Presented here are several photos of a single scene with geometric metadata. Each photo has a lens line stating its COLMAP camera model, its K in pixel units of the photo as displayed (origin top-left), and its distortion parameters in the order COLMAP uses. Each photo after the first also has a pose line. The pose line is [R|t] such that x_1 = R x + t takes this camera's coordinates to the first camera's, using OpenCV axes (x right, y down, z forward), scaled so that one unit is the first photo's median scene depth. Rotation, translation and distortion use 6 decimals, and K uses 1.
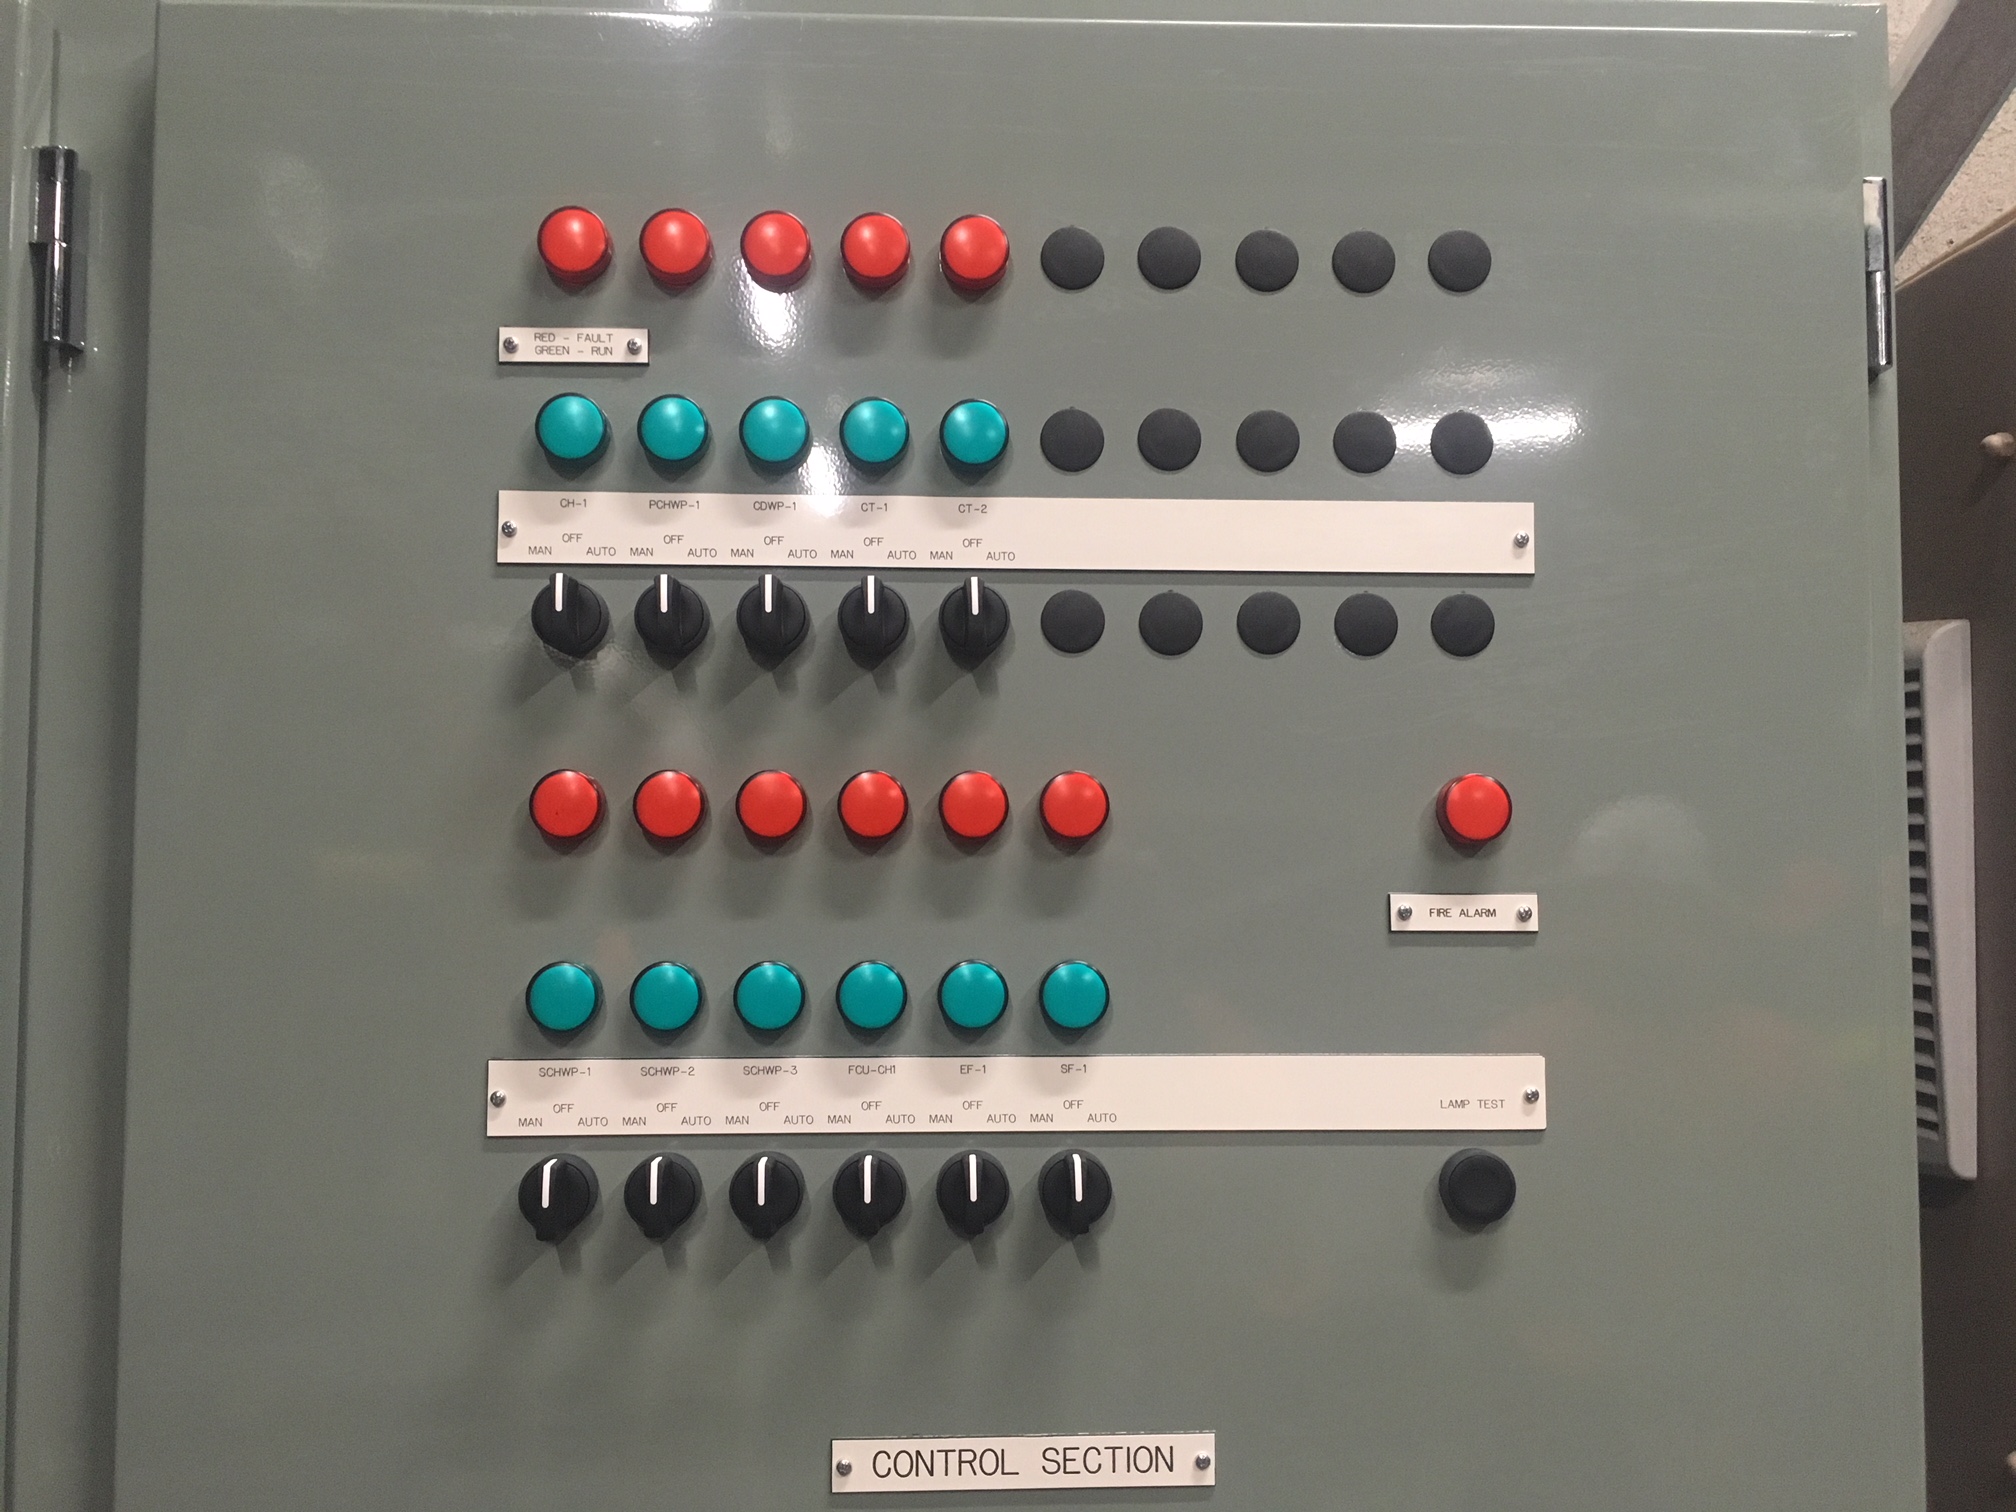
lens RADIAL K [[1712.5, 0, 1005.1], [0, 1712.5, 763.3], [0, 0, 1]] dist [0.032181, -0.010238]
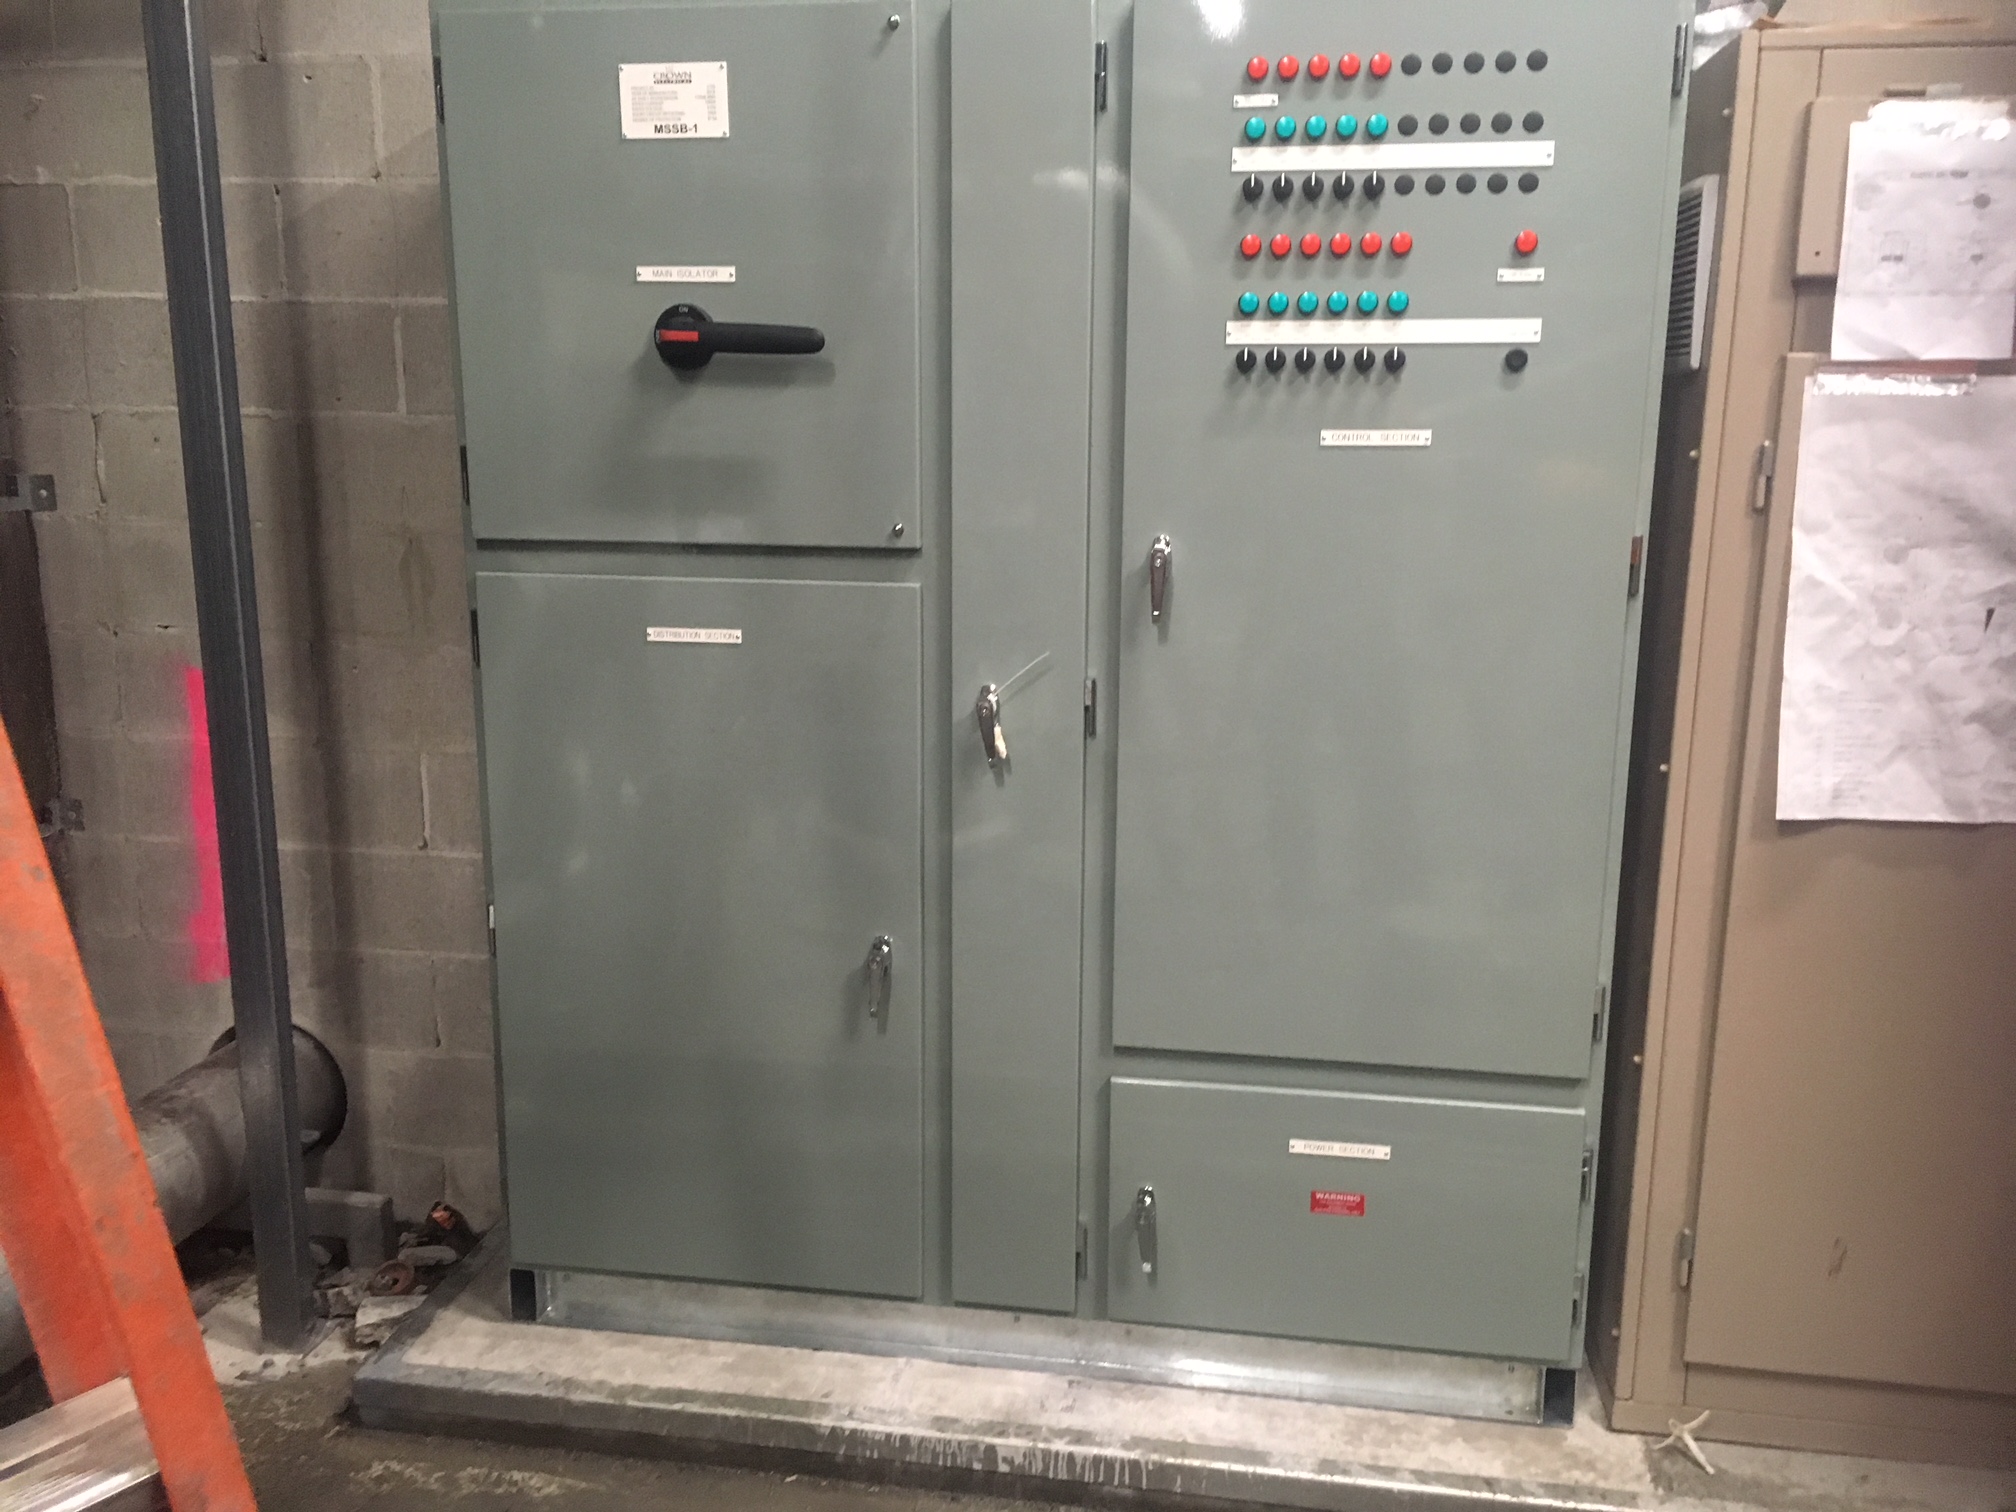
lens RADIAL K [[1712.5, 0, 1008.3], [0, 1712.5, 765.5], [0, 0, 1]] dist [0.032181, -0.010238]
pose [[0.975638, 0.052557, -0.212999, 0.060561], [0.019873, 0.945717, 0.324382, -0.116209], [0.218486, -0.320712, 0.921633, -2.596361]]
